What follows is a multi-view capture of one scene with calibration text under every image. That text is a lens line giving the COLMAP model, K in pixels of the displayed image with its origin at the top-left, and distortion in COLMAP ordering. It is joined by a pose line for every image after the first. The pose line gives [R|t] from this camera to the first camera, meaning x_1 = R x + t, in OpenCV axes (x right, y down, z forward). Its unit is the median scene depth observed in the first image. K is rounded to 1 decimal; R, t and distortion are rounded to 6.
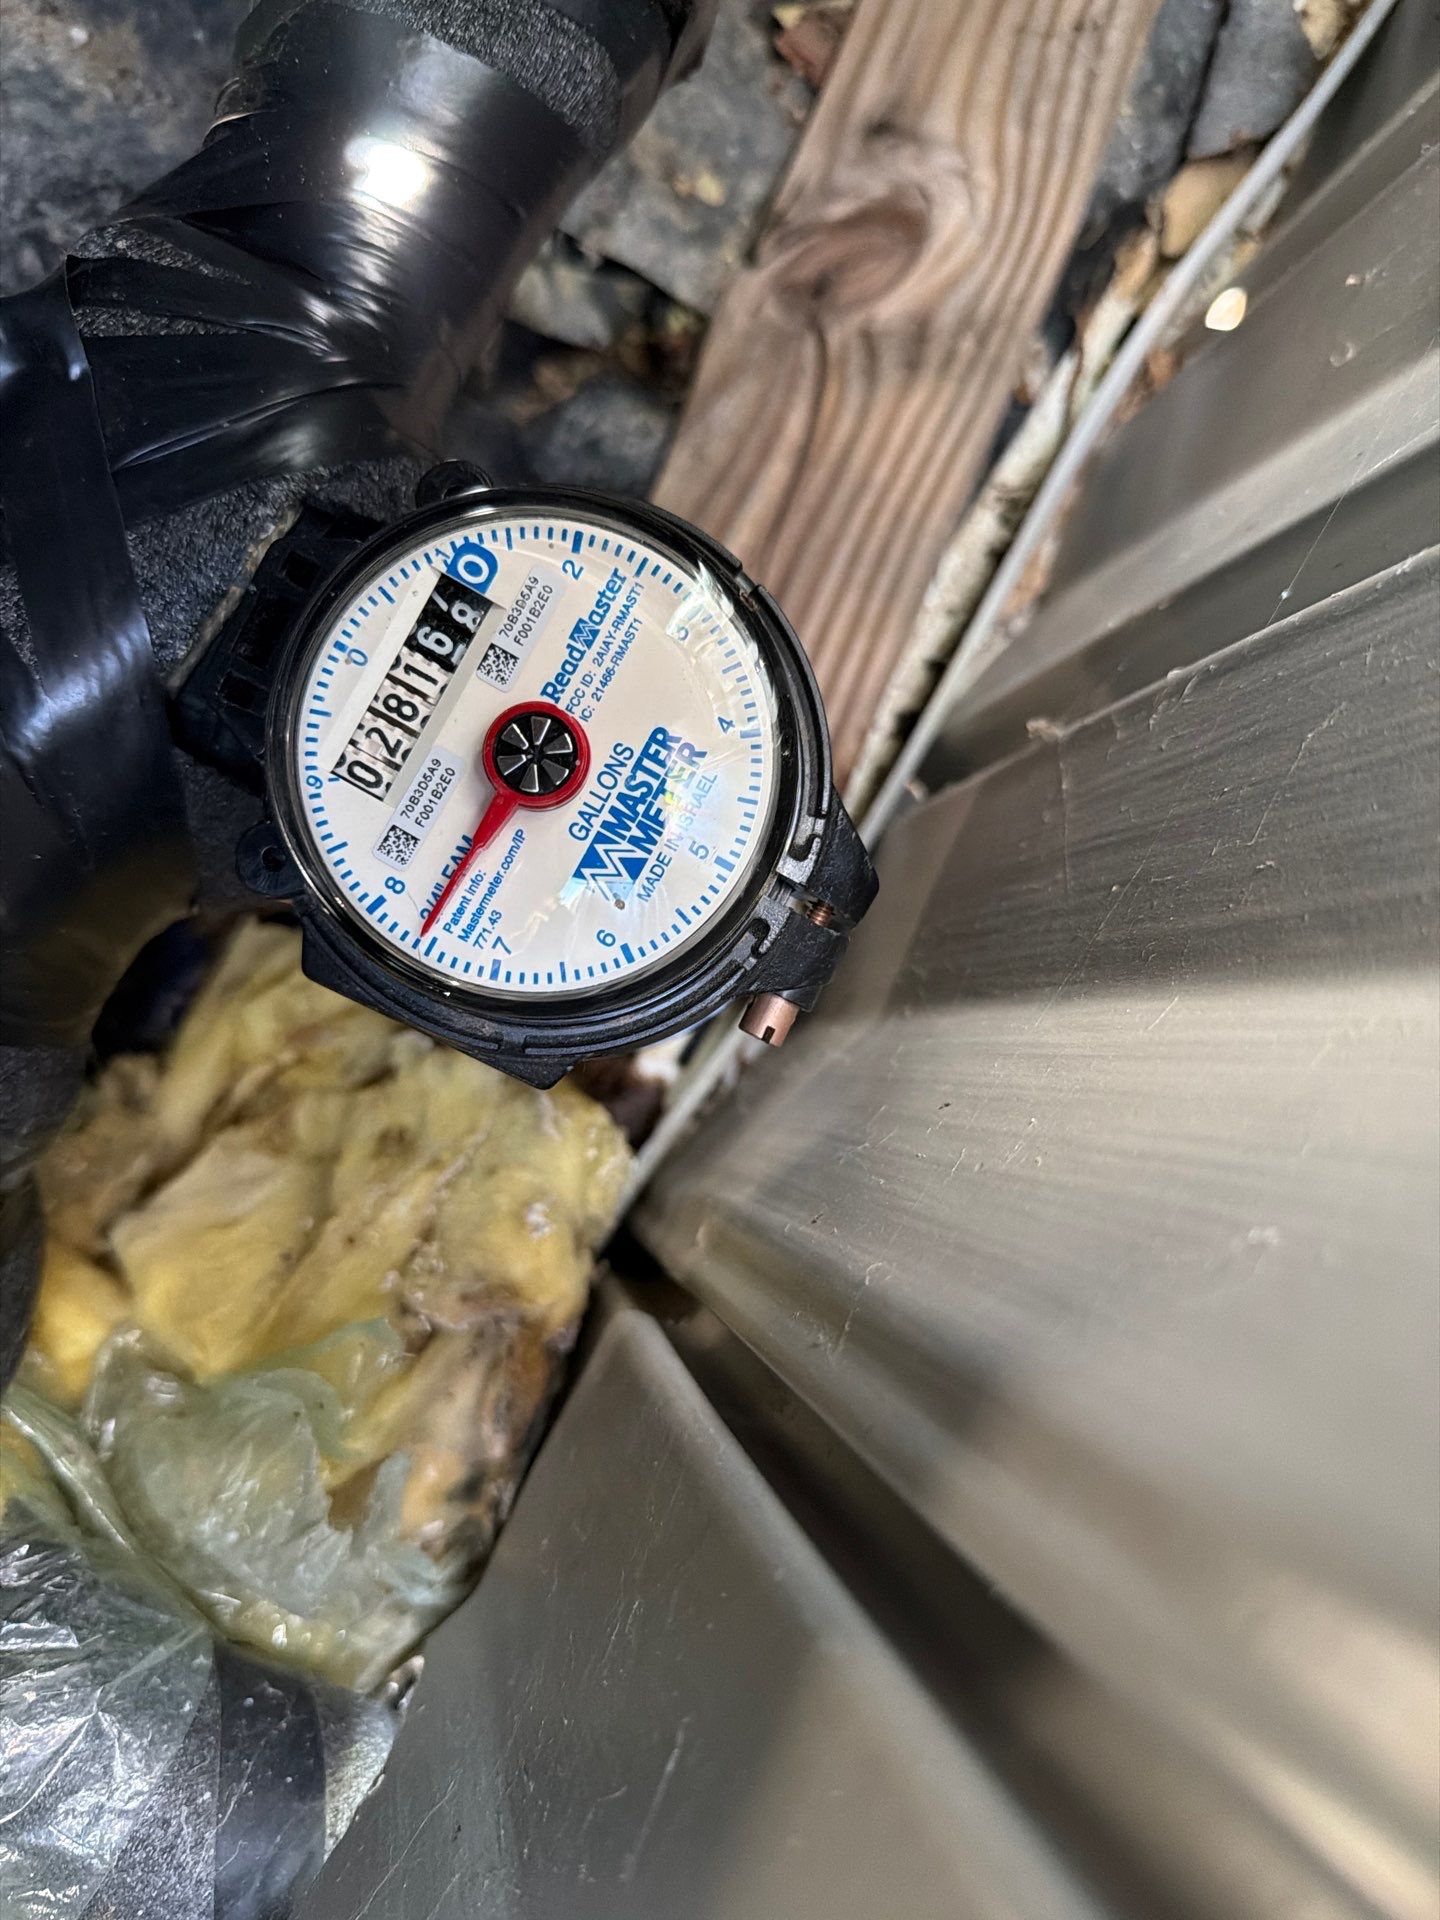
lens RADIAL K [[1389.8, 0, 682.9], [0, 1389.8, 964.0], [0, 0, 1]] dist [0.142705, -0.217528]
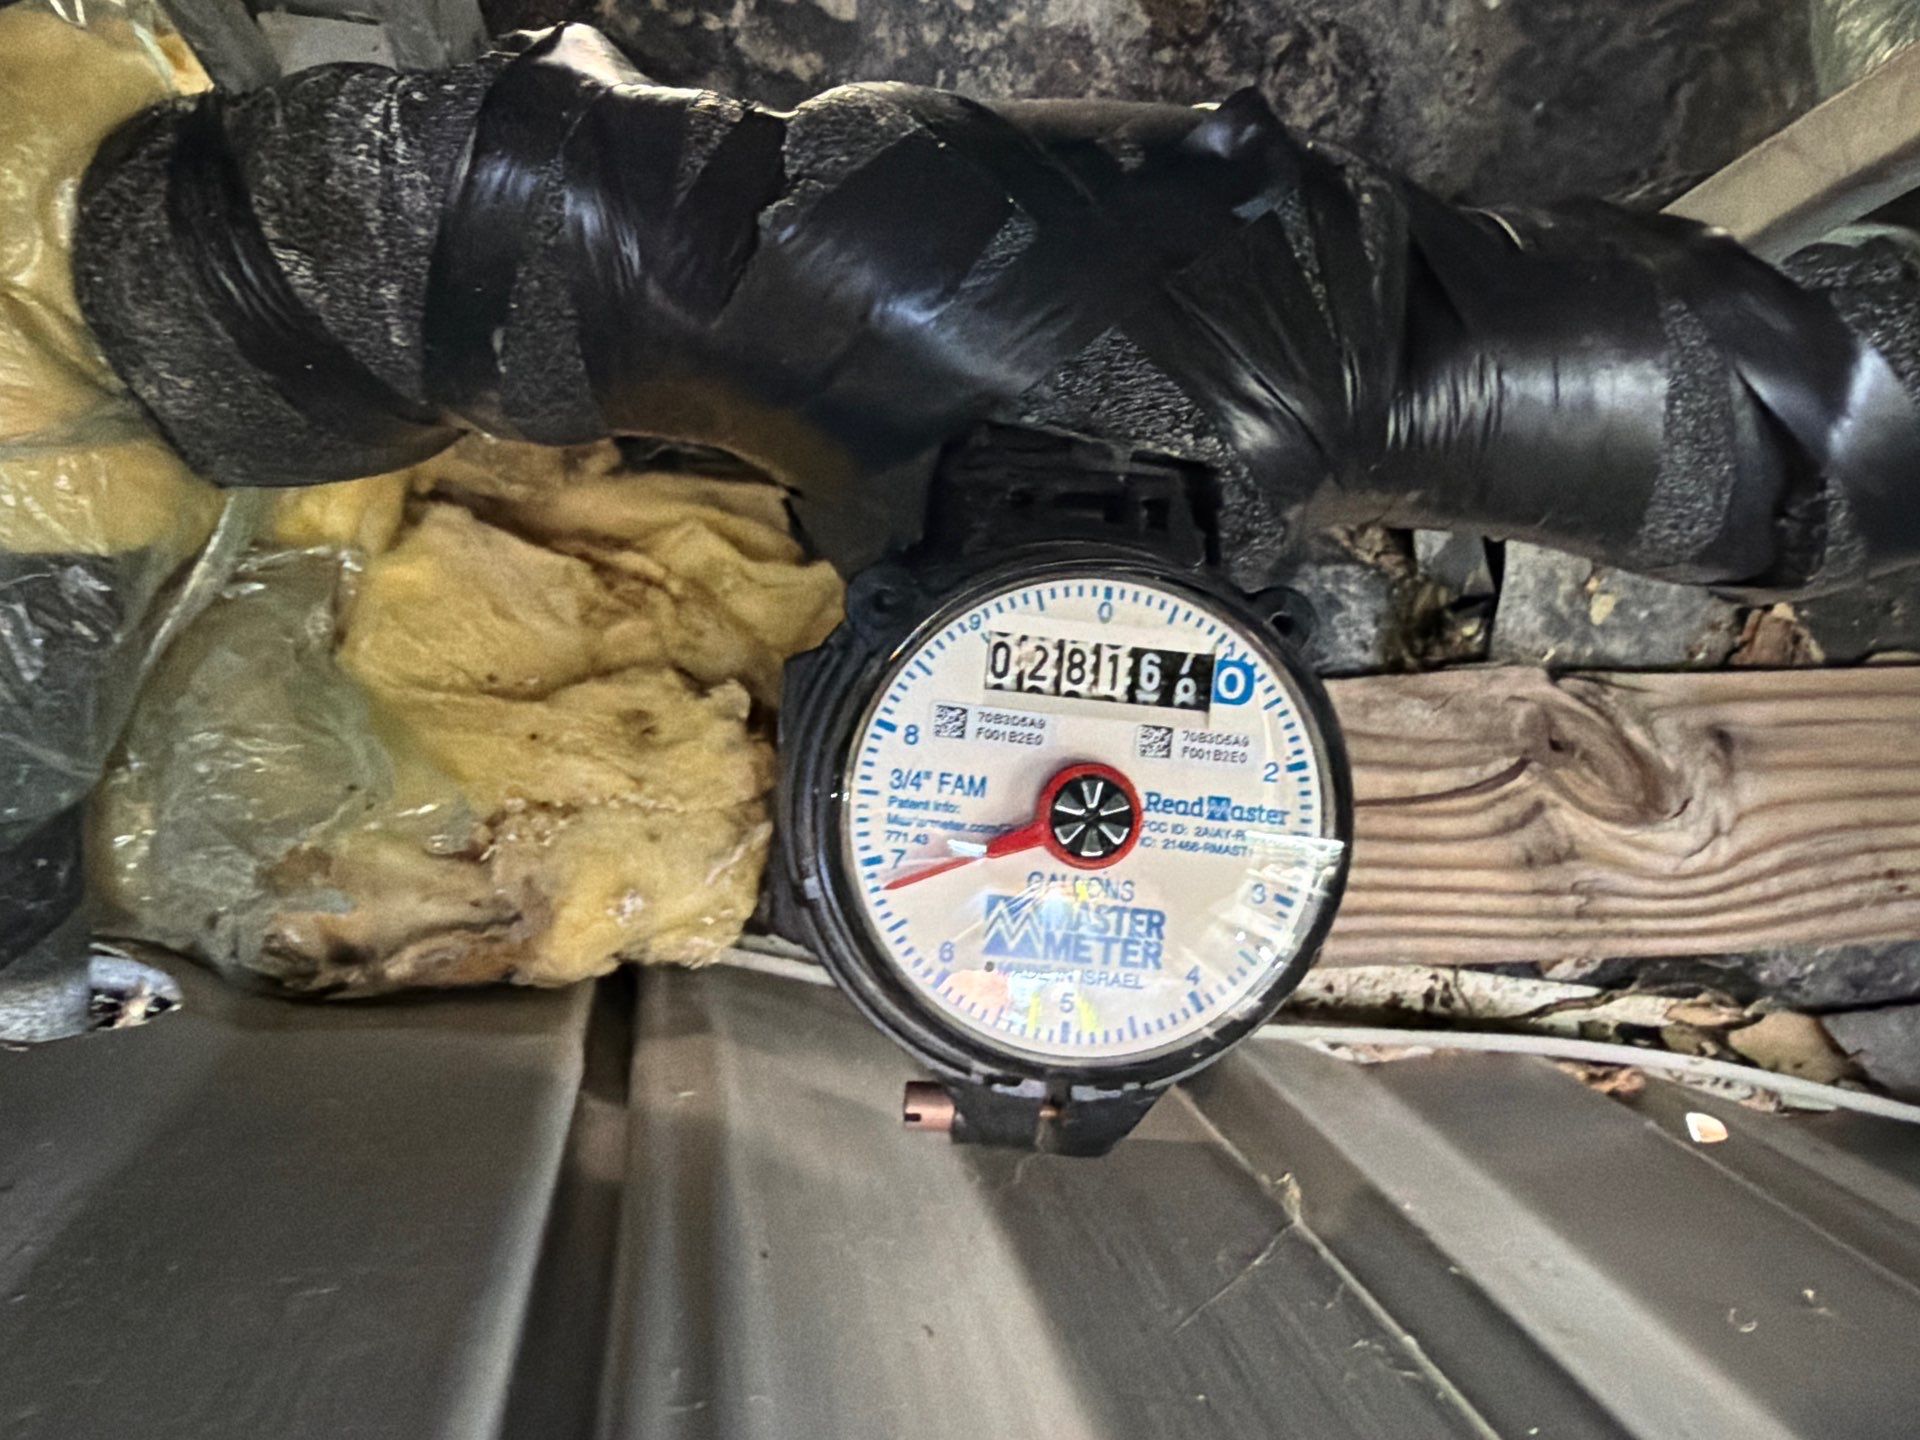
lens RADIAL K [[1370.8, 0, 963.1], [0, 1370.8, 746.0], [0, 0, 1]] dist [0.052099, -0.001032]
pose [[0.399076, 0.916781, -0.015848, -0.165618], [-0.915201, 0.397212, -0.068040, -0.020142], [-0.056083, 0.041658, 0.997557, 0.031802]]
